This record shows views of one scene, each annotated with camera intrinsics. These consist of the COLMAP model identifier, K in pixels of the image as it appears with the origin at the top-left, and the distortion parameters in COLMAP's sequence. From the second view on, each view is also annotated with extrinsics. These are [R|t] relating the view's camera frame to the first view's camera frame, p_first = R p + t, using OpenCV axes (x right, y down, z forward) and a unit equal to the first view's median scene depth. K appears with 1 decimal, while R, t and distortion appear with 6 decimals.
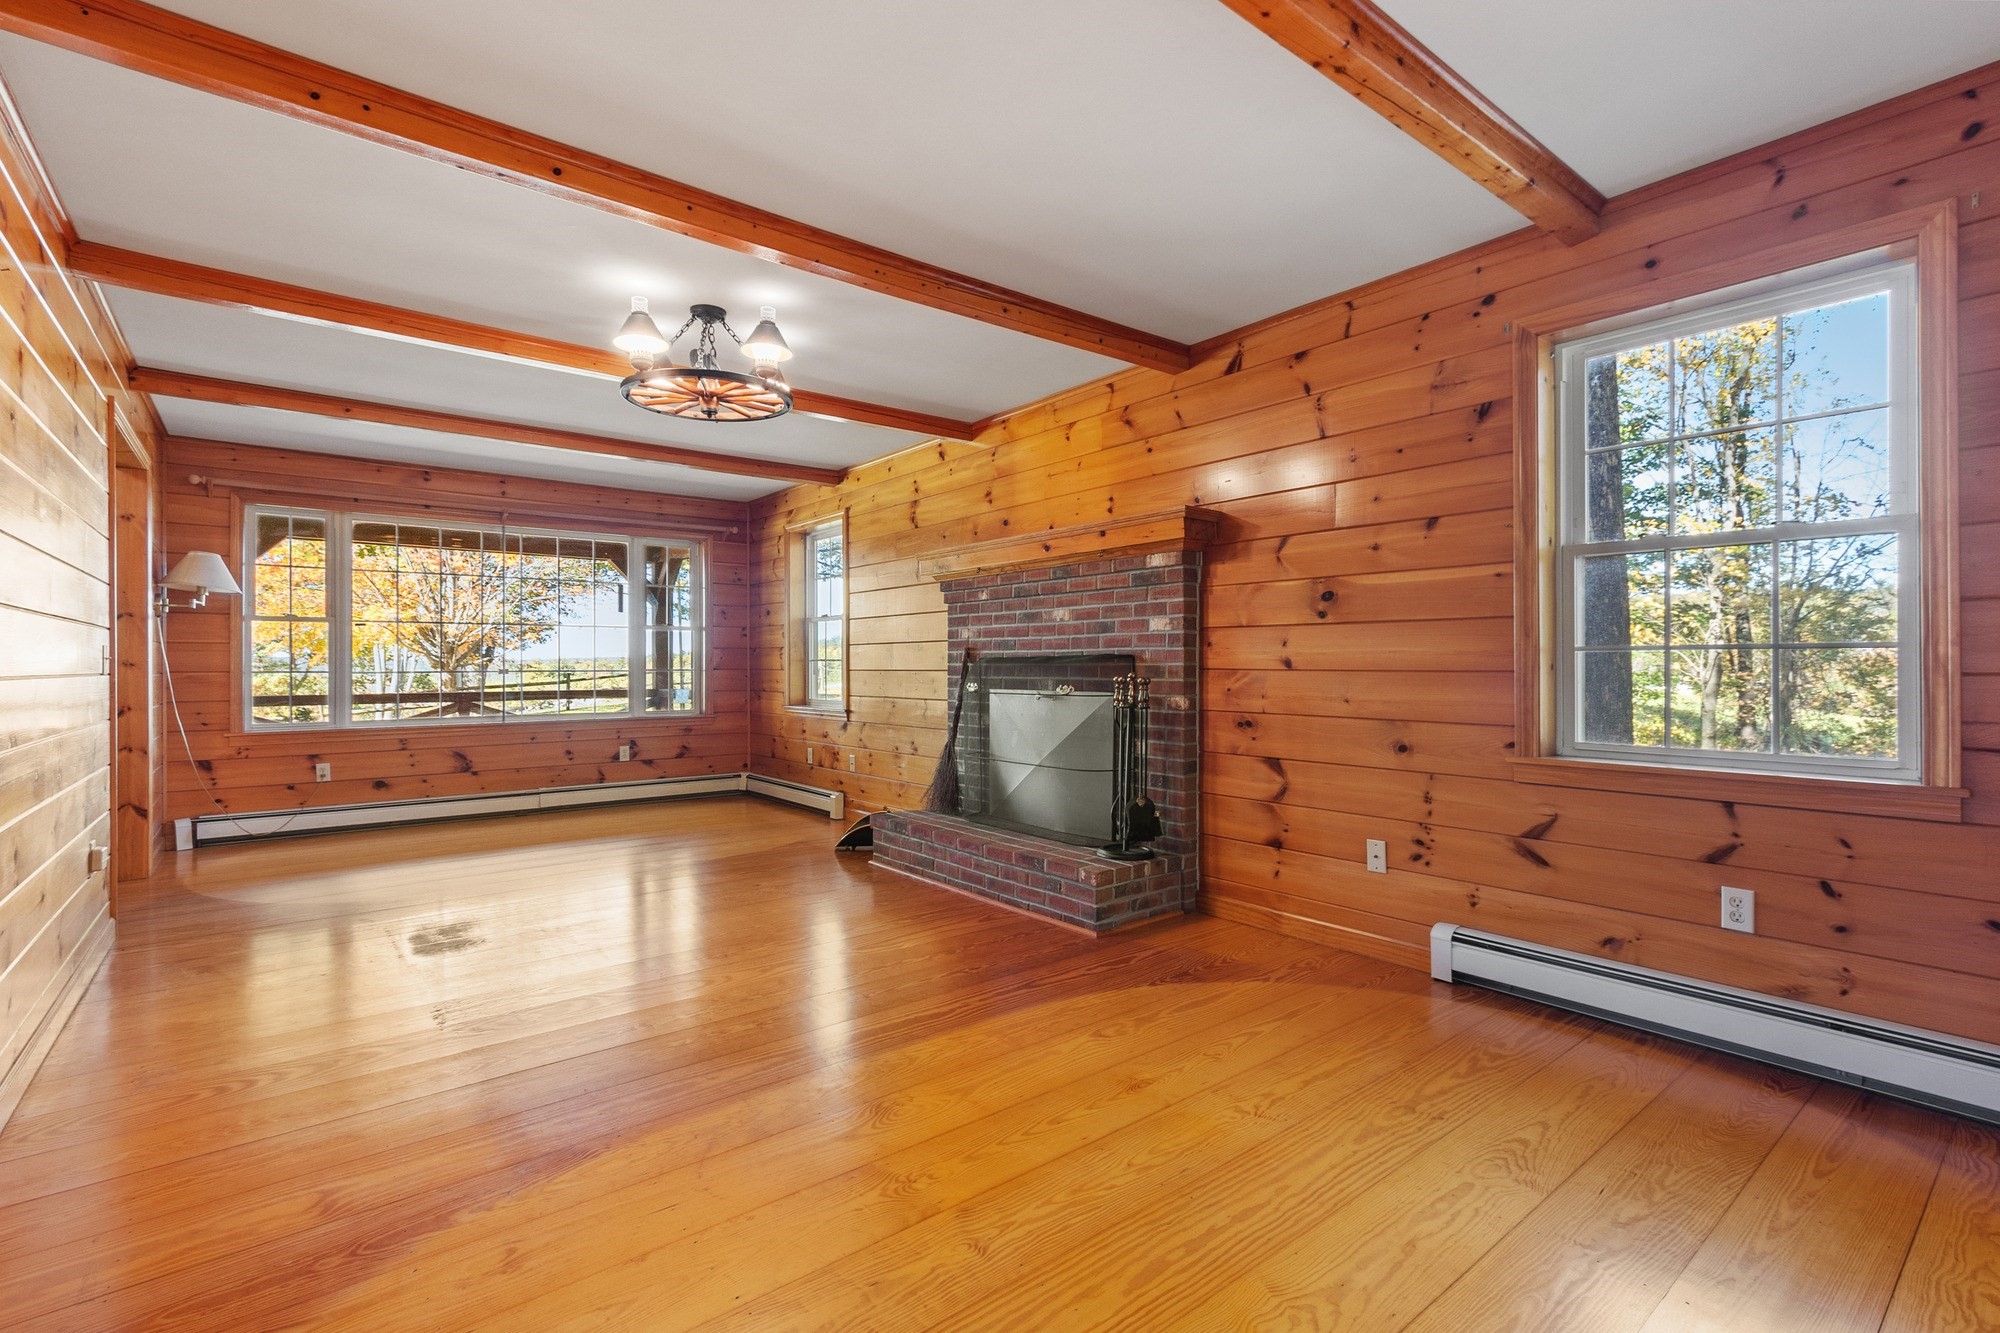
lens RADIAL K [[886.3, 0, 991.4], [0, 886.3, 662.2], [0, 0, 1]] dist [-0.003214, -0.000424]
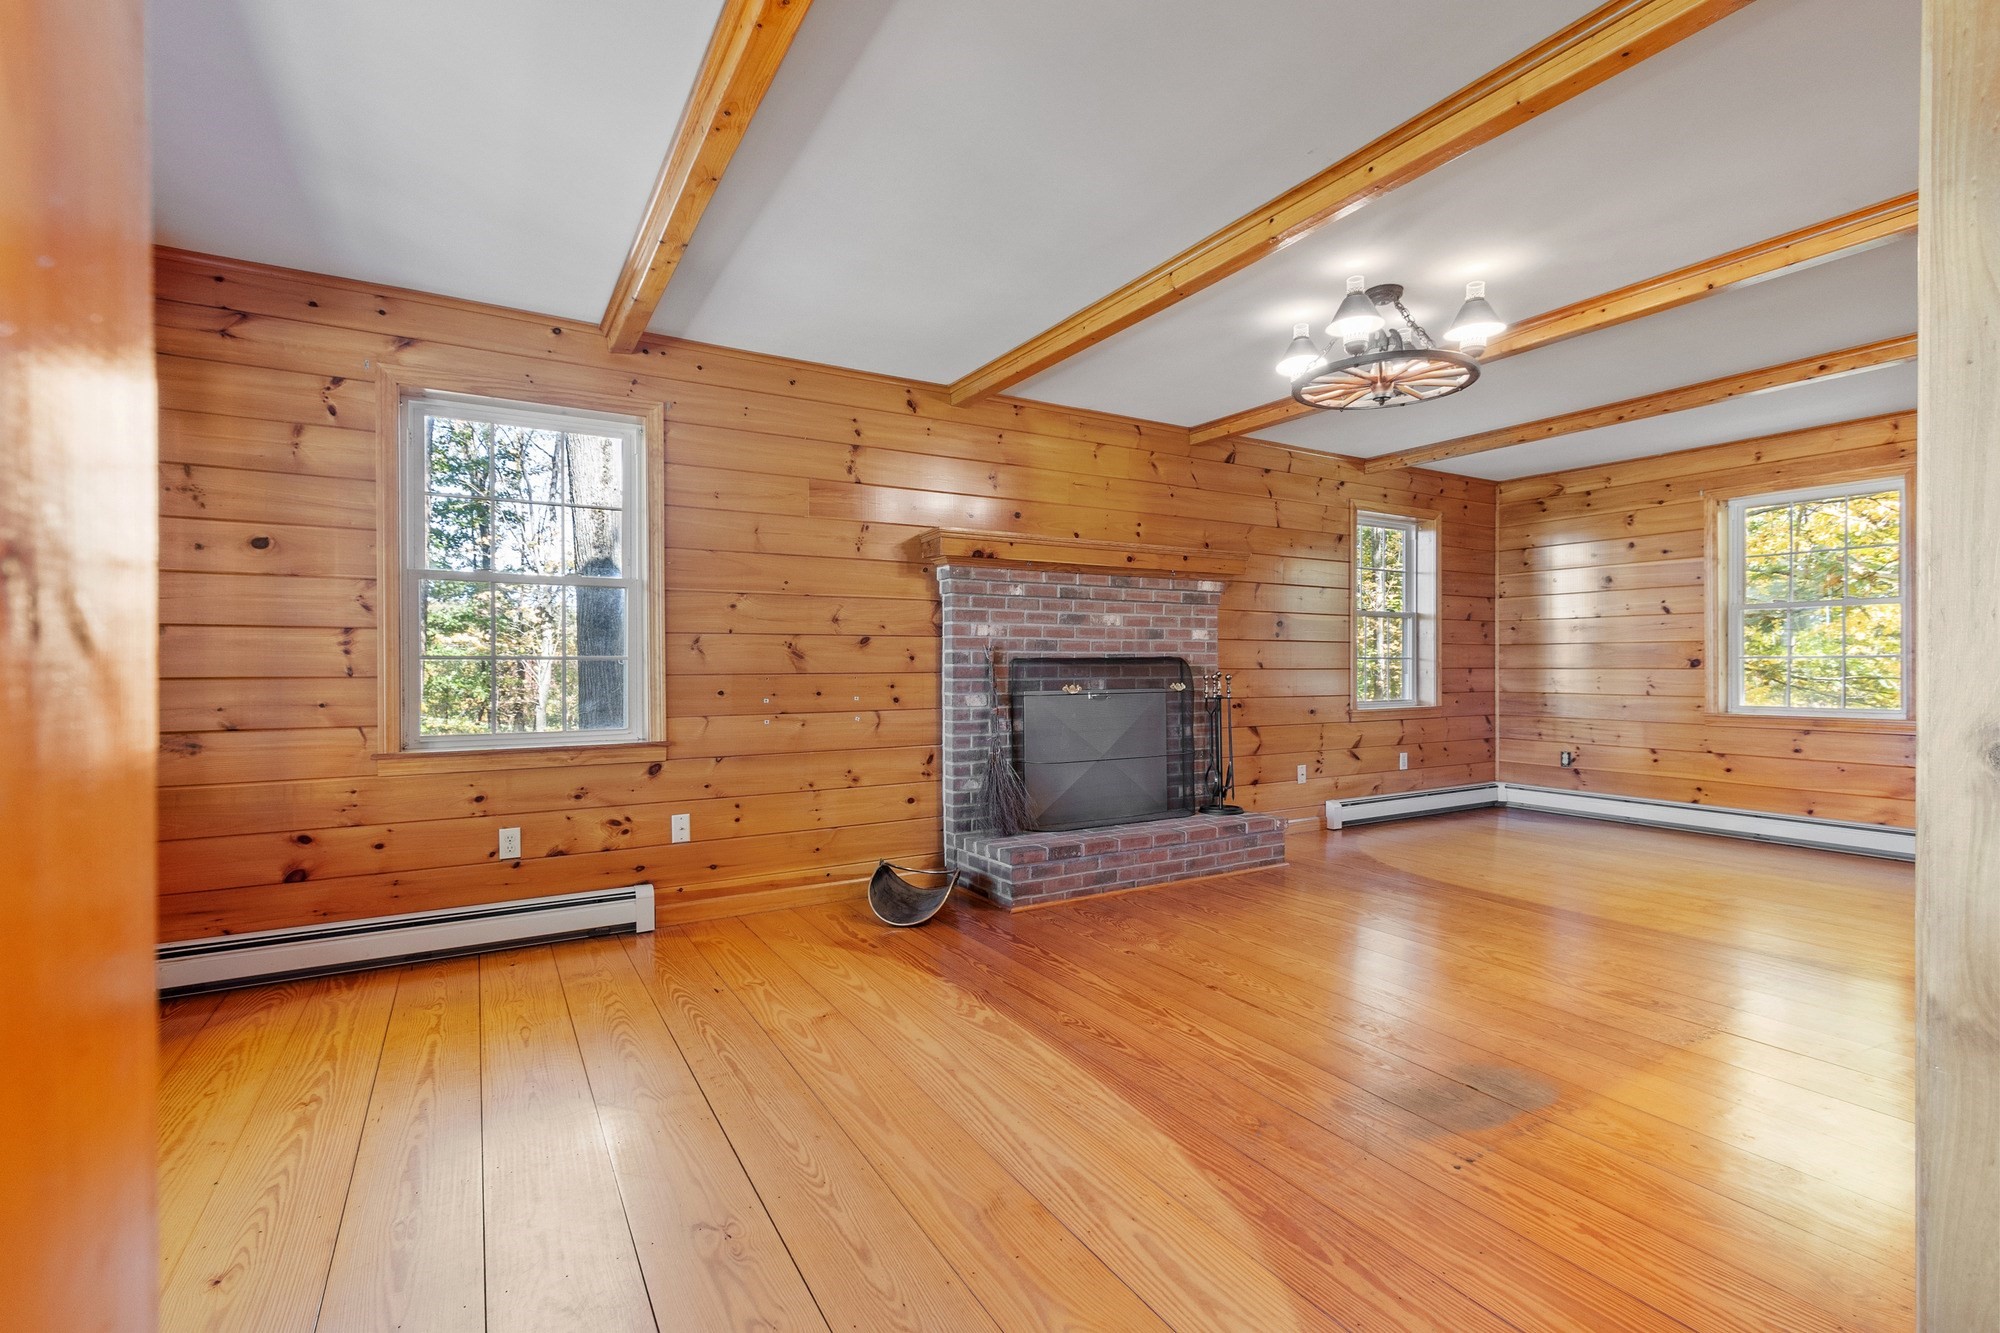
lens RADIAL K [[886.3, 0, 992.0], [0, 886.3, 670.4], [0, 0, 1]] dist [-0.003214, -0.000424]
pose [[0.147436, -0.002192, 0.989069, -1.105099], [0.000022, 0.999998, 0.002213, 0.006702], [-0.989072, -0.000305, 0.147435, 1.066983]]
